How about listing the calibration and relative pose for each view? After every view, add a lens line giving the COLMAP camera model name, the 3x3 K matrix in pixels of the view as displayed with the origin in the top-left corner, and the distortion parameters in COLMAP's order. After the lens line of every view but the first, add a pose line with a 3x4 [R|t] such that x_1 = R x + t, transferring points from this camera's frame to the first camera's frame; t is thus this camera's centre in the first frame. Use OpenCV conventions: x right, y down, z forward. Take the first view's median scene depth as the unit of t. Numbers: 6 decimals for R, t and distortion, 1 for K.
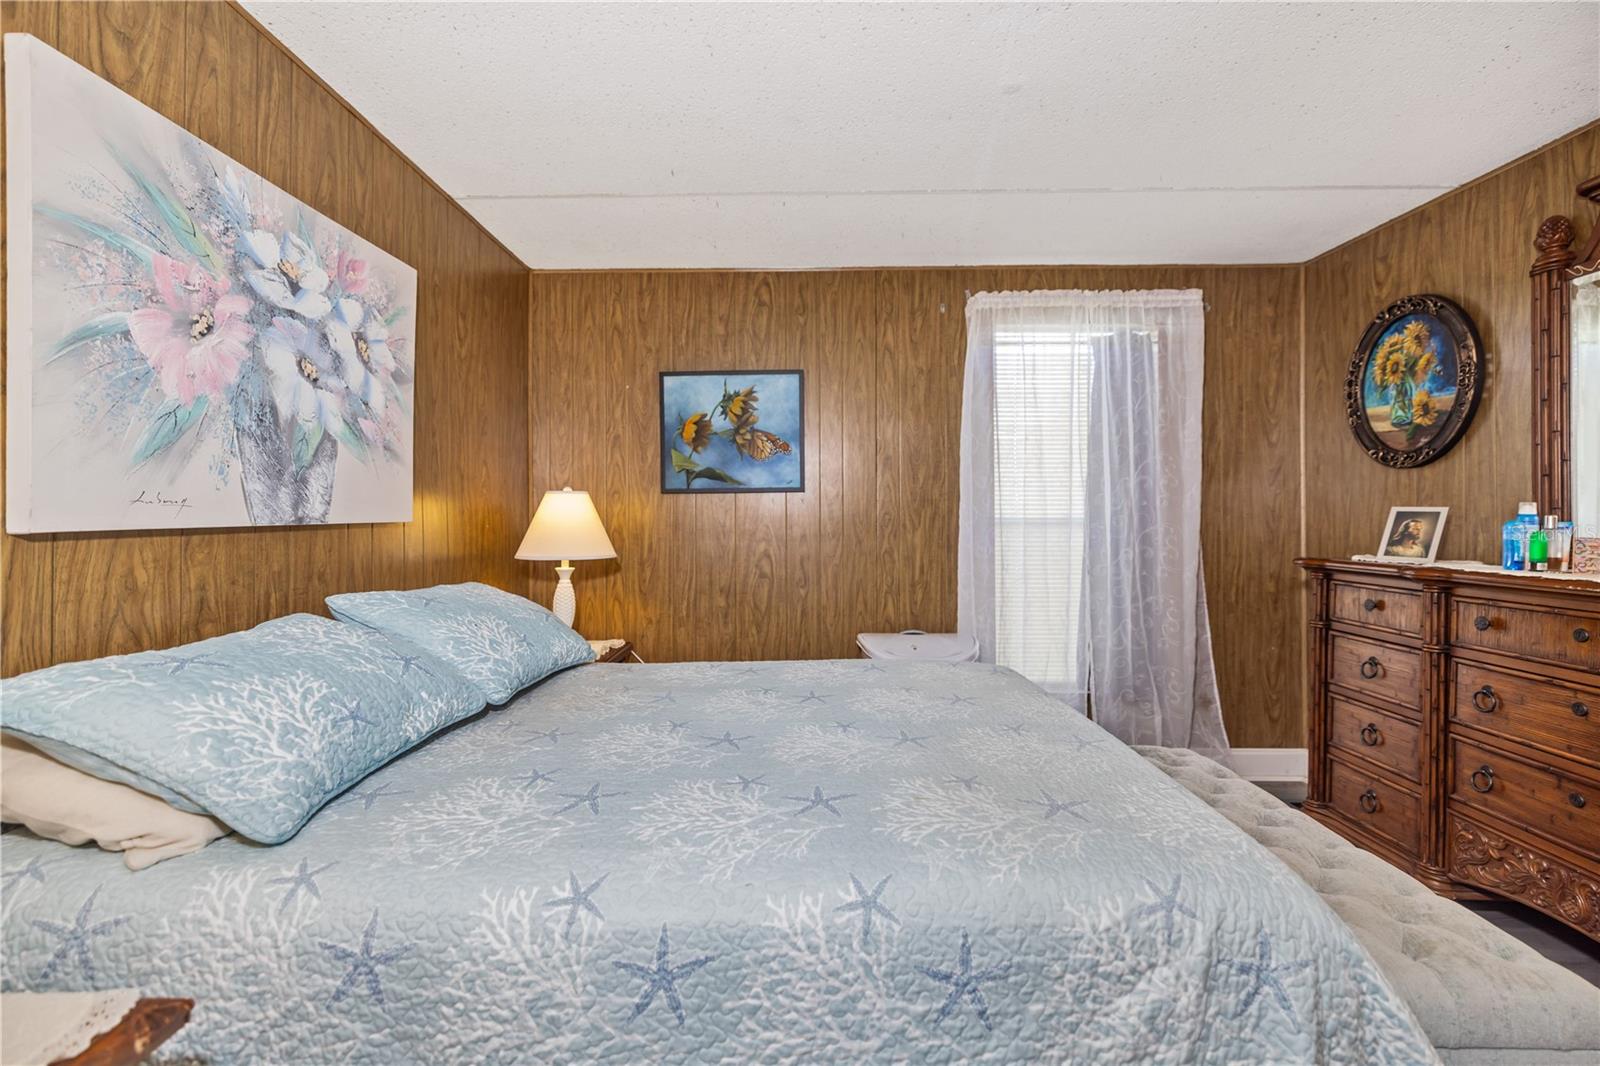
lens RADIAL K [[684.4, 0, 795.6], [0, 684.4, 515.4], [0, 0, 1]] dist [-0.000013, 0.000426]
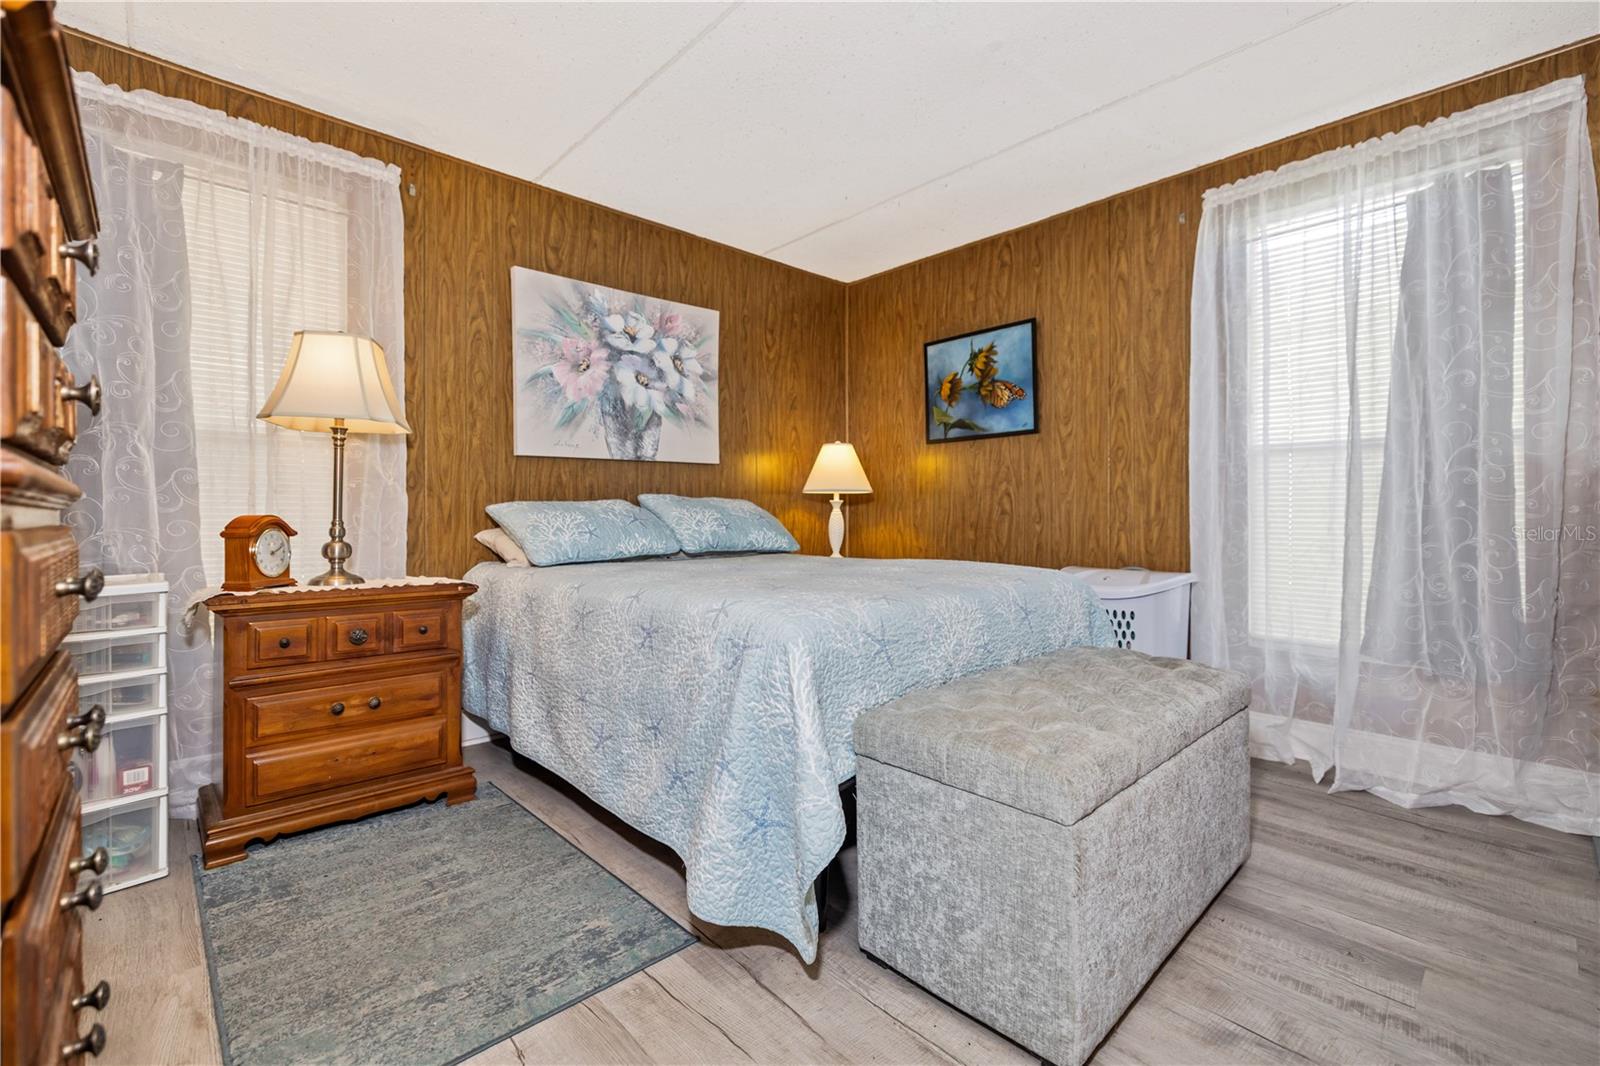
lens RADIAL K [[684.4, 0, 764.3], [0, 684.4, 516.2], [0, 0, 1]] dist [-0.000013, 0.000426]
pose [[0.677809, 0.007332, -0.735201, 0.669799], [0.003722, 0.999903, 0.013404, 0.104624], [0.735228, -0.011822, 0.677717, -0.042336]]
